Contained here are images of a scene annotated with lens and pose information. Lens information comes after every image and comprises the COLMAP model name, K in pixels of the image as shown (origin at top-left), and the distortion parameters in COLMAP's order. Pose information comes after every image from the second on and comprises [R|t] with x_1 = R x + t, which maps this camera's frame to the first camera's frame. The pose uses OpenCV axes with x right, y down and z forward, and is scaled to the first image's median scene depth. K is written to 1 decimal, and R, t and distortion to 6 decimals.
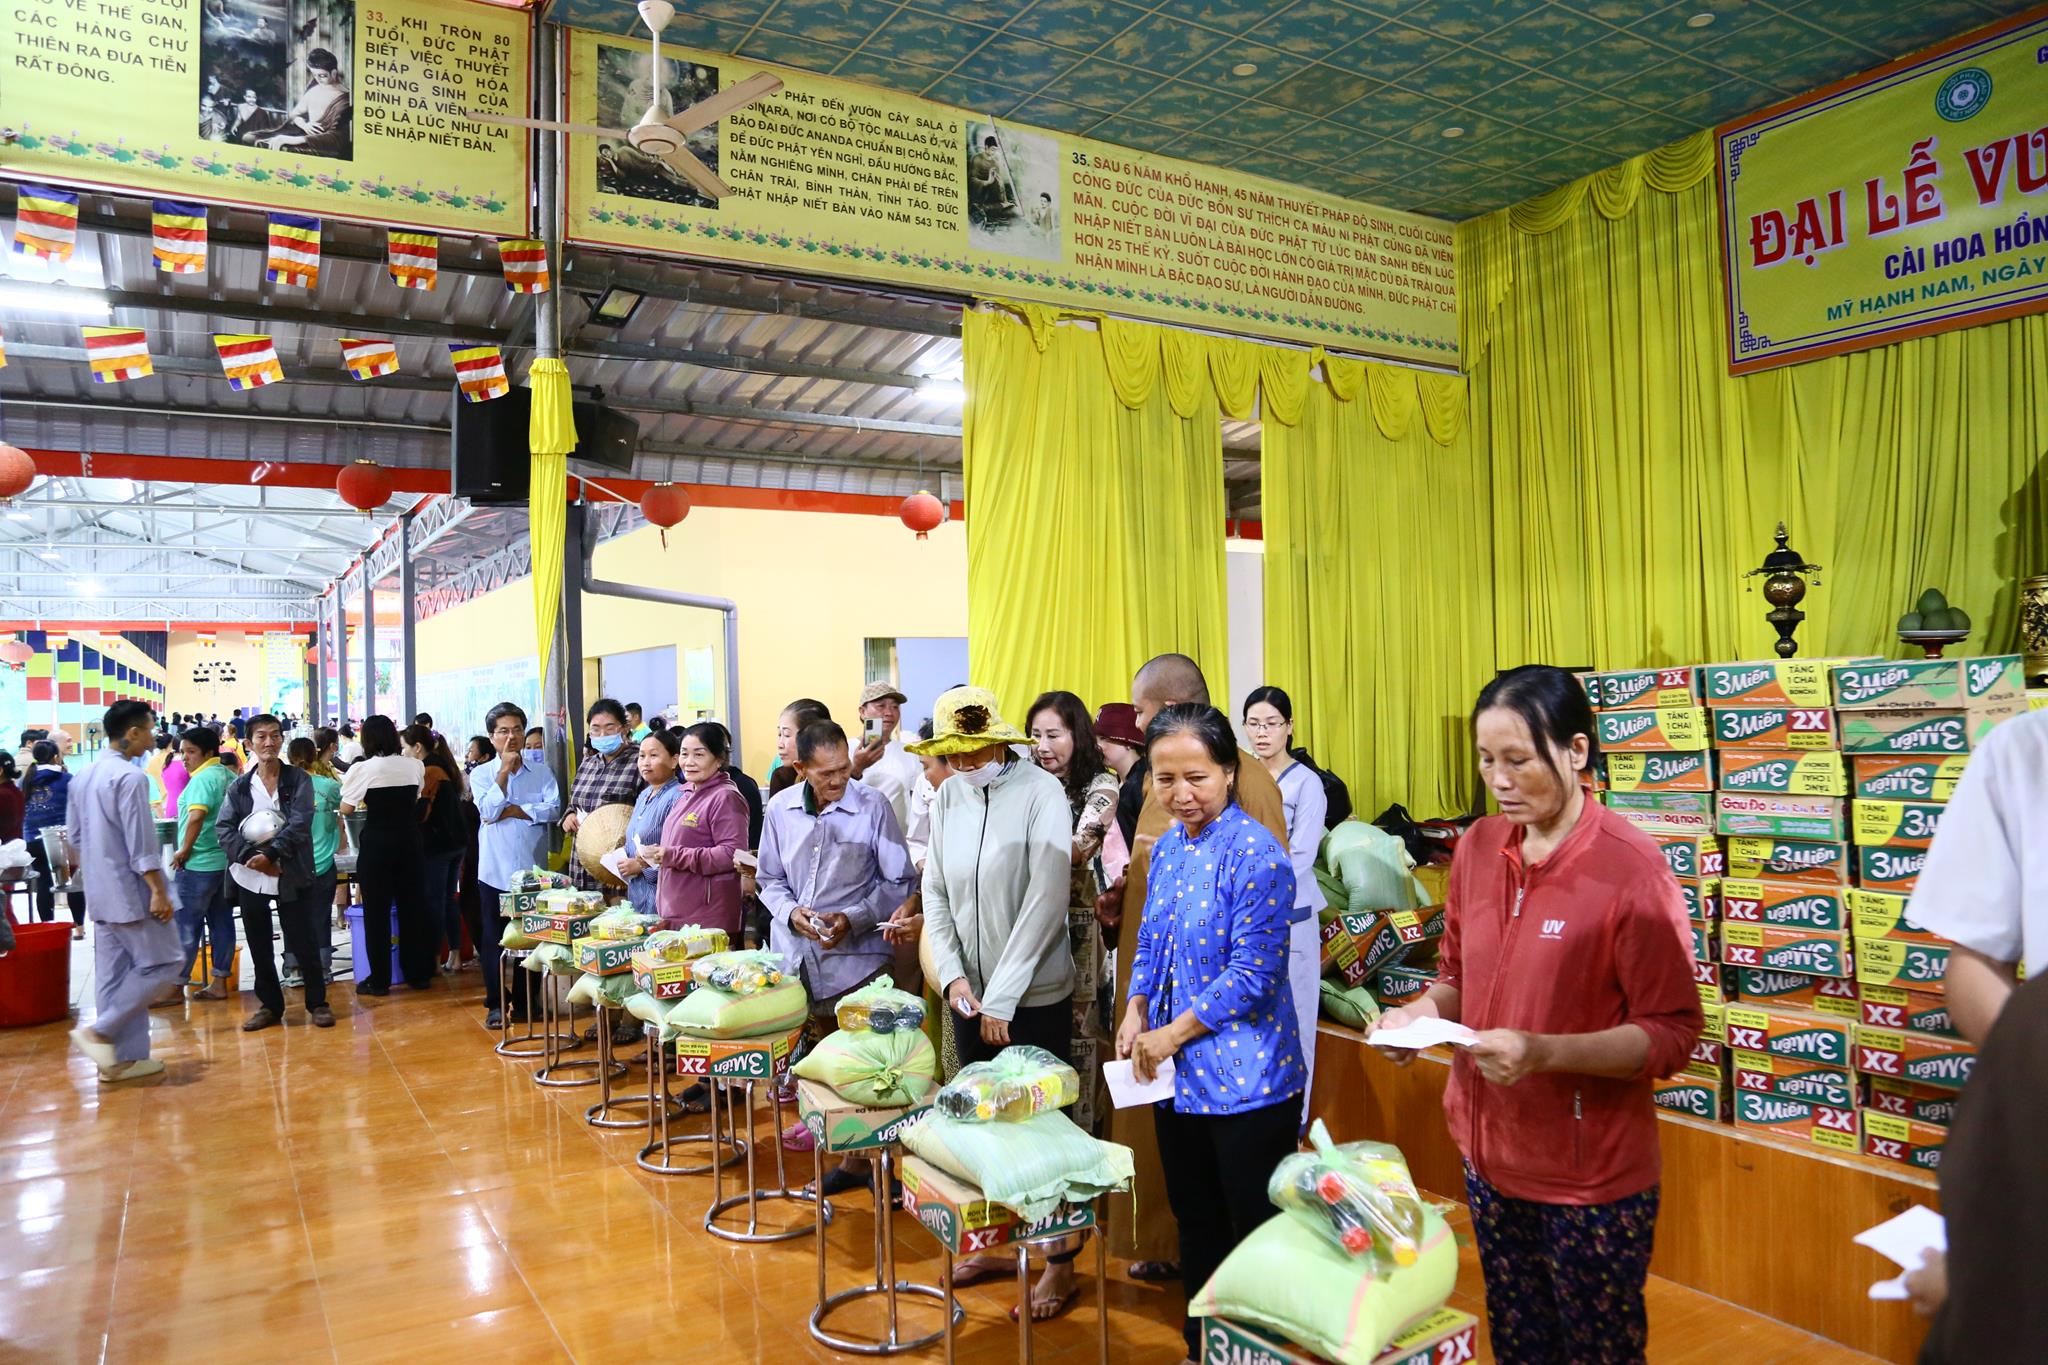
lens RADIAL K [[1404.5, 0, 1015.4], [0, 1404.5, 679.0], [0, 0, 1]] dist [-0.120684, 0.072543]
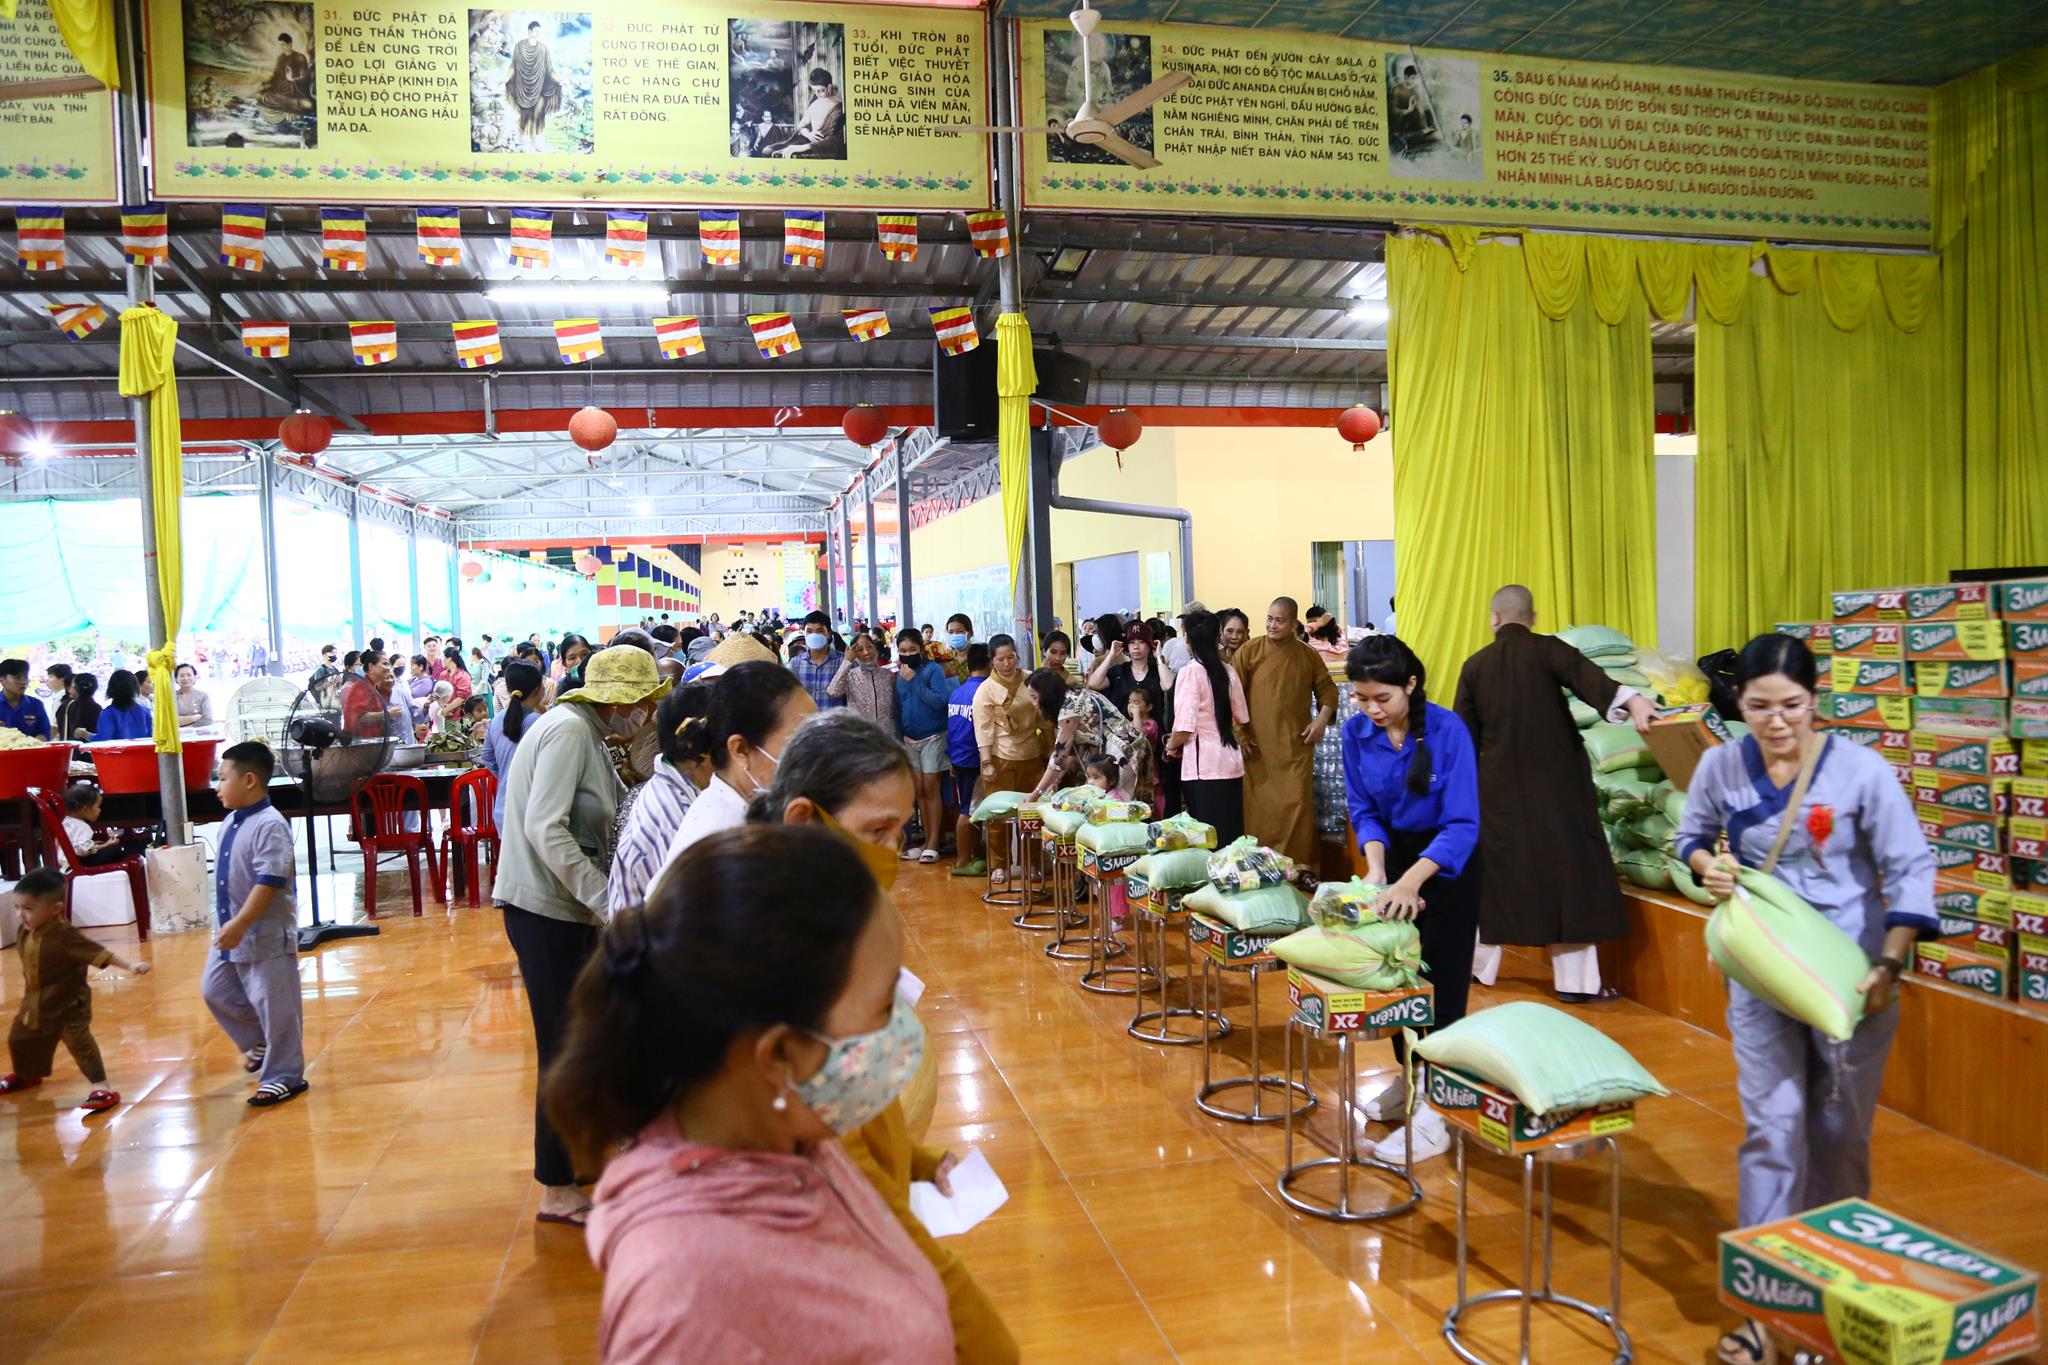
lens RADIAL K [[1404.5, 0, 1030.3], [0, 1404.5, 672.8], [0, 0, 1]] dist [-0.120684, 0.072543]
pose [[0.946647, 0.008149, -0.322170, 0.052051], [0.014471, 0.997597, 0.067754, -0.009278], [0.321948, -0.068801, 0.944254, -0.112417]]
